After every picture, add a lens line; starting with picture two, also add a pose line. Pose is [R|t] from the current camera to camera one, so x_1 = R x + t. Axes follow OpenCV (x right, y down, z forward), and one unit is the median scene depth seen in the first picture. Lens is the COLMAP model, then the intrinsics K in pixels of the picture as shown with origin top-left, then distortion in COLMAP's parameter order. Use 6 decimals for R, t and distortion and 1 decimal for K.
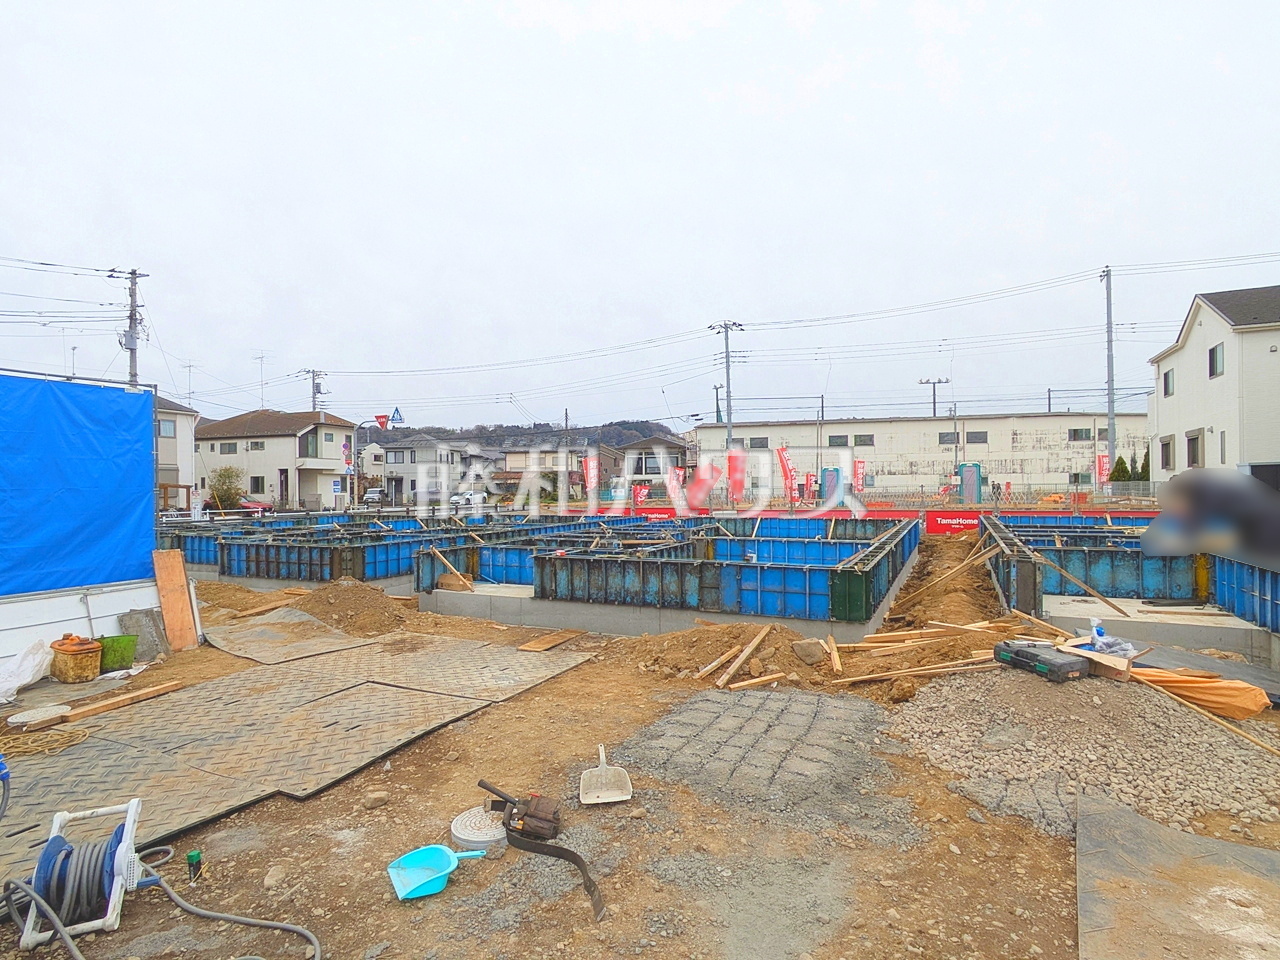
lens RADIAL K [[666.1, 0, 641.4], [0, 666.1, 481.5], [0, 0, 1]] dist [-0.005515, 0.002519]
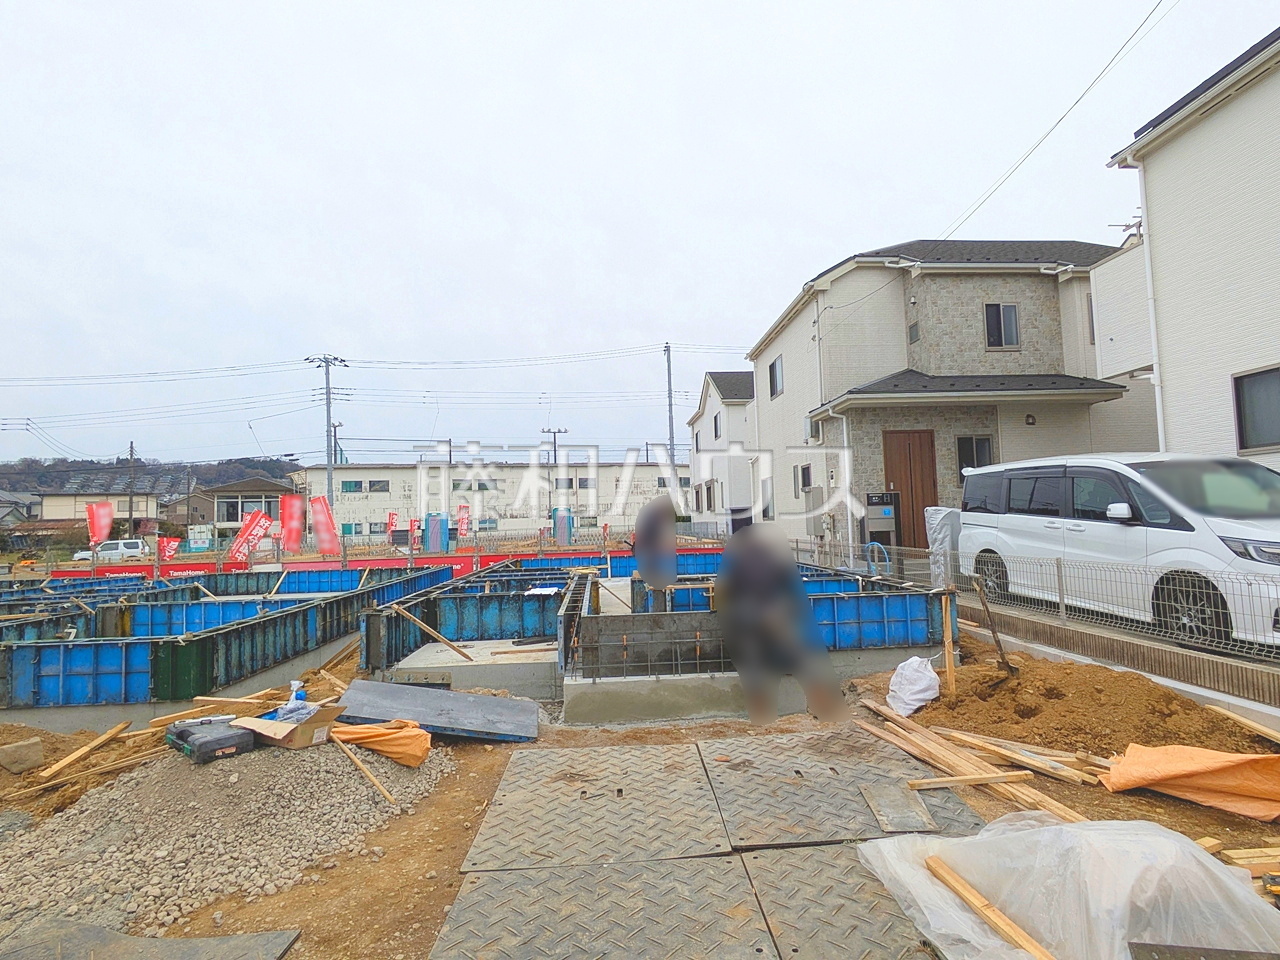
lens RADIAL K [[666.1, 0, 640.7], [0, 666.1, 483.3], [0, 0, 1]] dist [-0.005515, 0.002519]
pose [[0.874768, 0.012649, 0.484377, 0.077367], [0.017369, 0.998198, -0.057435, -0.002178], [-0.484231, 0.058656, 0.872972, -0.012224]]
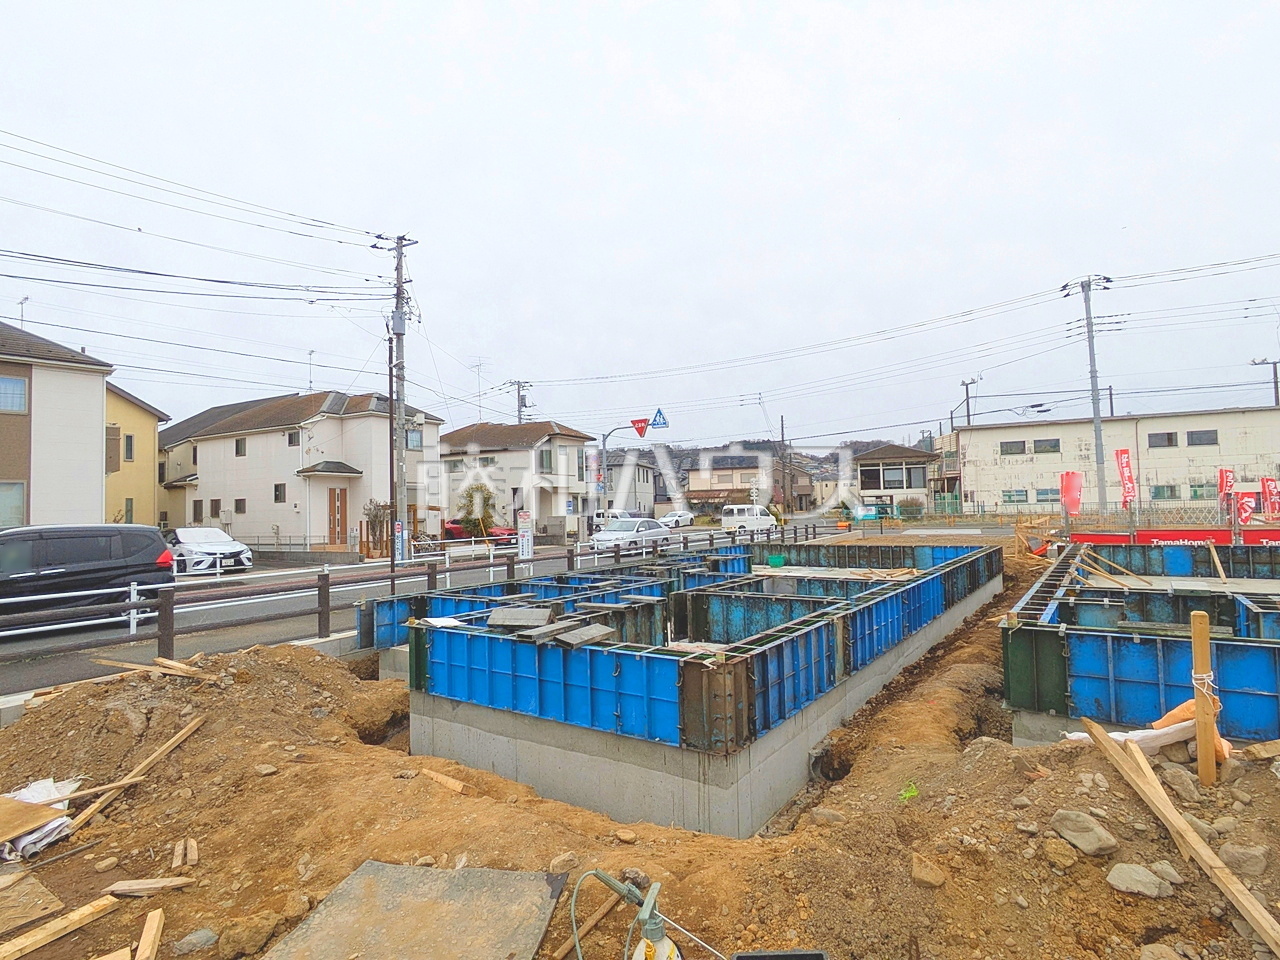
lens RADIAL K [[666.1, 0, 641.6], [0, 666.1, 481.9], [0, 0, 1]] dist [-0.005515, 0.002519]
pose [[0.985053, -0.022098, -0.170826, -0.295628], [0.016711, 0.999319, -0.032909, 0.005546], [0.171436, 0.029562, 0.984752, 0.230299]]
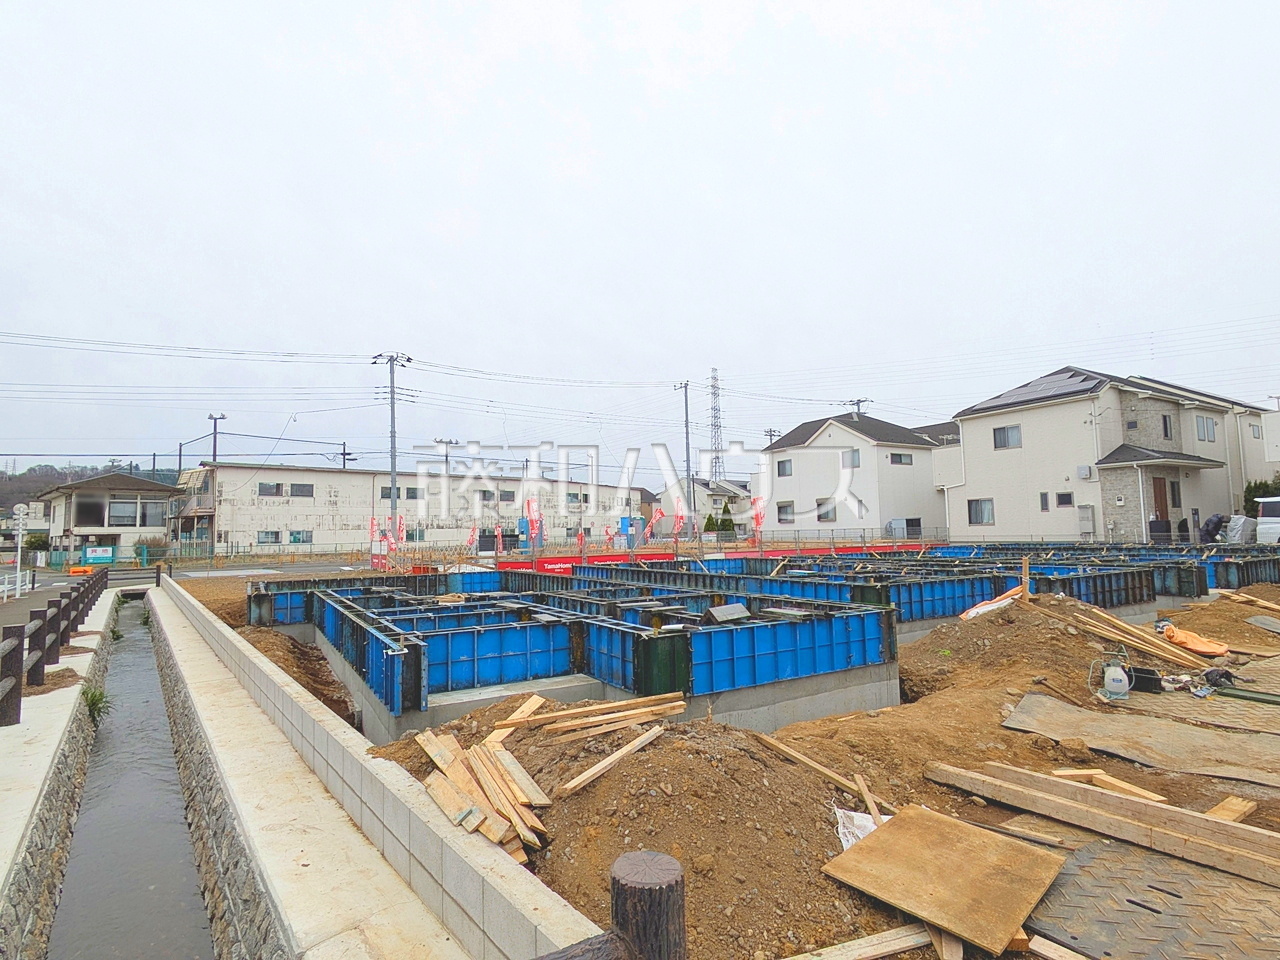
lens RADIAL K [[666.1, 0, 641.5], [0, 666.1, 484.0], [0, 0, 1]] dist [-0.005515, 0.002519]
pose [[0.558309, 0.062134, 0.827303, -0.505916], [0.007962, 0.996744, -0.080233, 0.010145], [-0.829595, 0.051382, 0.555997, 0.290801]]
